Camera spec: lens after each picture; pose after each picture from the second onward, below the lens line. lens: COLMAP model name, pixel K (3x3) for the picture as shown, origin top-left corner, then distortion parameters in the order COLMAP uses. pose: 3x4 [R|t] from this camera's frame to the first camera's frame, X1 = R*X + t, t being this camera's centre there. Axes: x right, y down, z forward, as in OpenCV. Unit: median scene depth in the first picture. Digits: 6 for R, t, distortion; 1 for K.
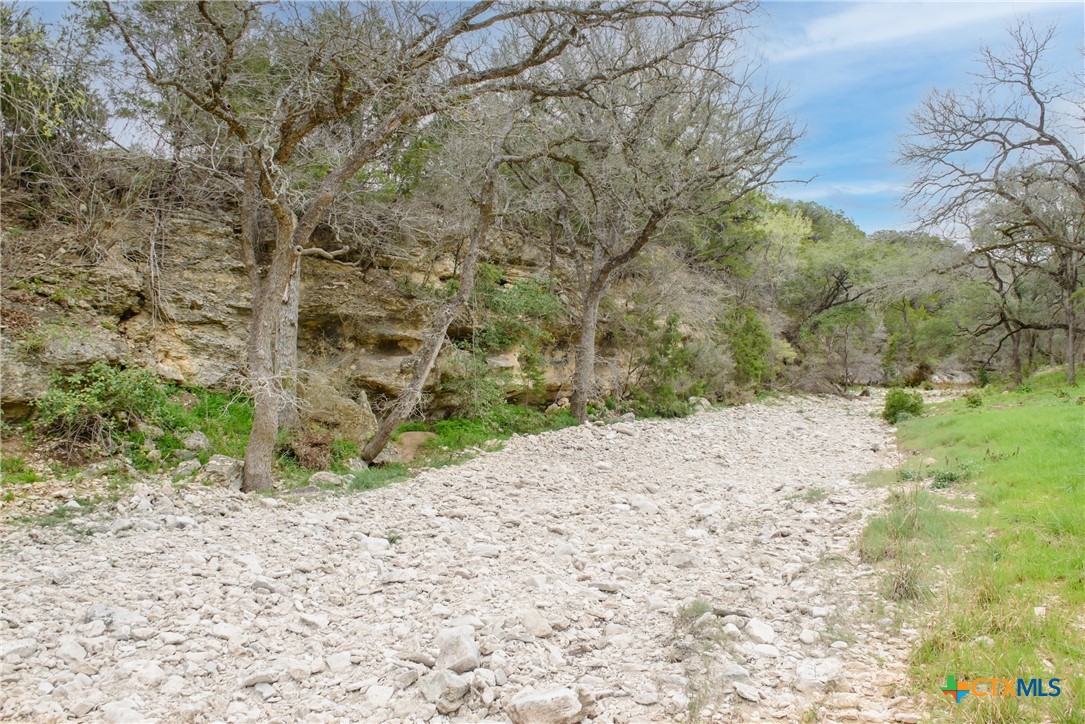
lens RADIAL K [[743.3, 0, 542.5], [0, 743.3, 362.0], [0, 0, 1]] dist [-0.048444, -0.002019]
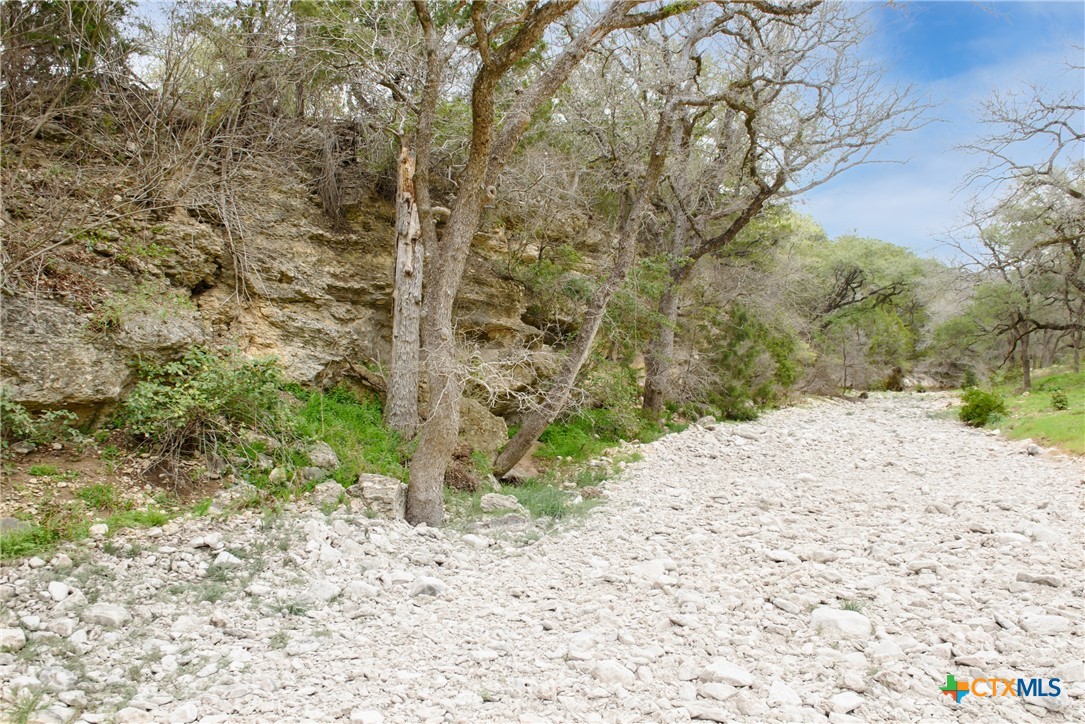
lens RADIAL K [[743.3, 0, 542.5], [0, 743.3, 362.0], [0, 0, 1]] dist [-0.048444, -0.002019]
pose [[0.996458, -0.001133, 0.084084, -0.257721], [0.001853, 0.999962, -0.008480, 0.017446], [-0.084072, 0.008605, 0.996423, 0.200045]]
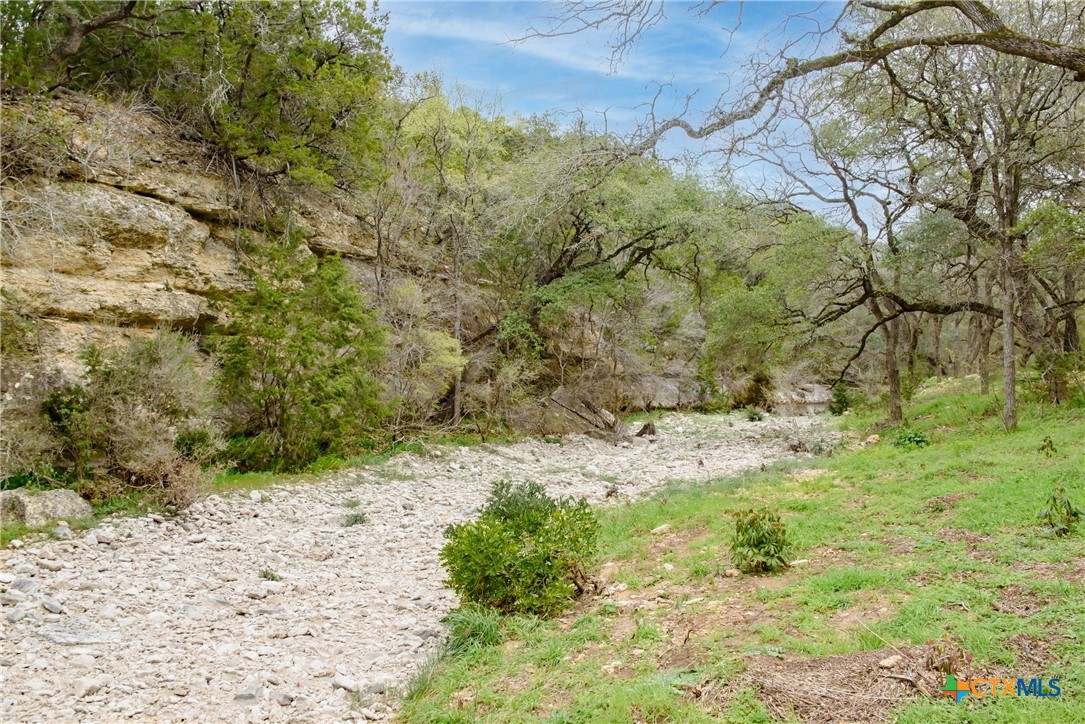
lens RADIAL K [[914.8, 0, 542.5], [0, 914.8, 362.0], [0, 0, 1]] dist [-0.009207, 0.002597]
pose [[0.976683, -0.001006, 0.214683, 0.738881], [0.002858, 0.999961, -0.008317, -0.015367], [-0.214666, 0.008737, 0.976648, 1.152382]]
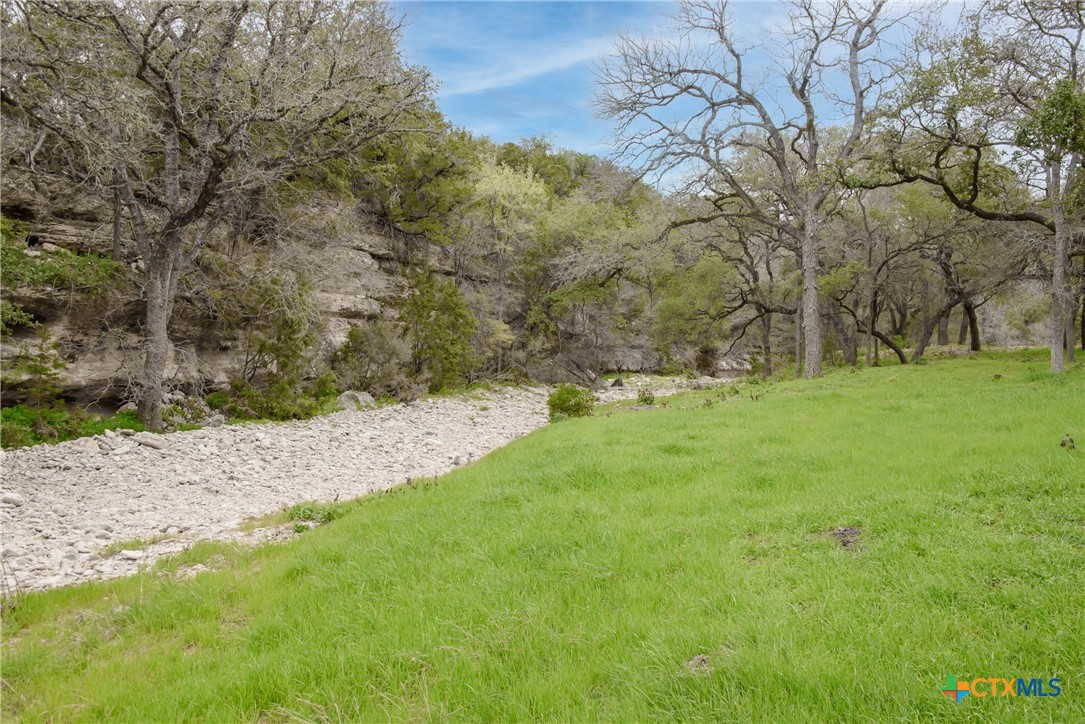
lens RADIAL K [[904.8, 0, 542.5], [0, 904.8, 362.0], [0, 0, 1]] dist [0.000758, 0.004012]
pose [[0.970932, 0.006905, 0.239255, 0.361592], [-0.013397, 0.999585, 0.025521, -0.027364], [-0.238979, -0.027984, 0.970621, -0.014865]]
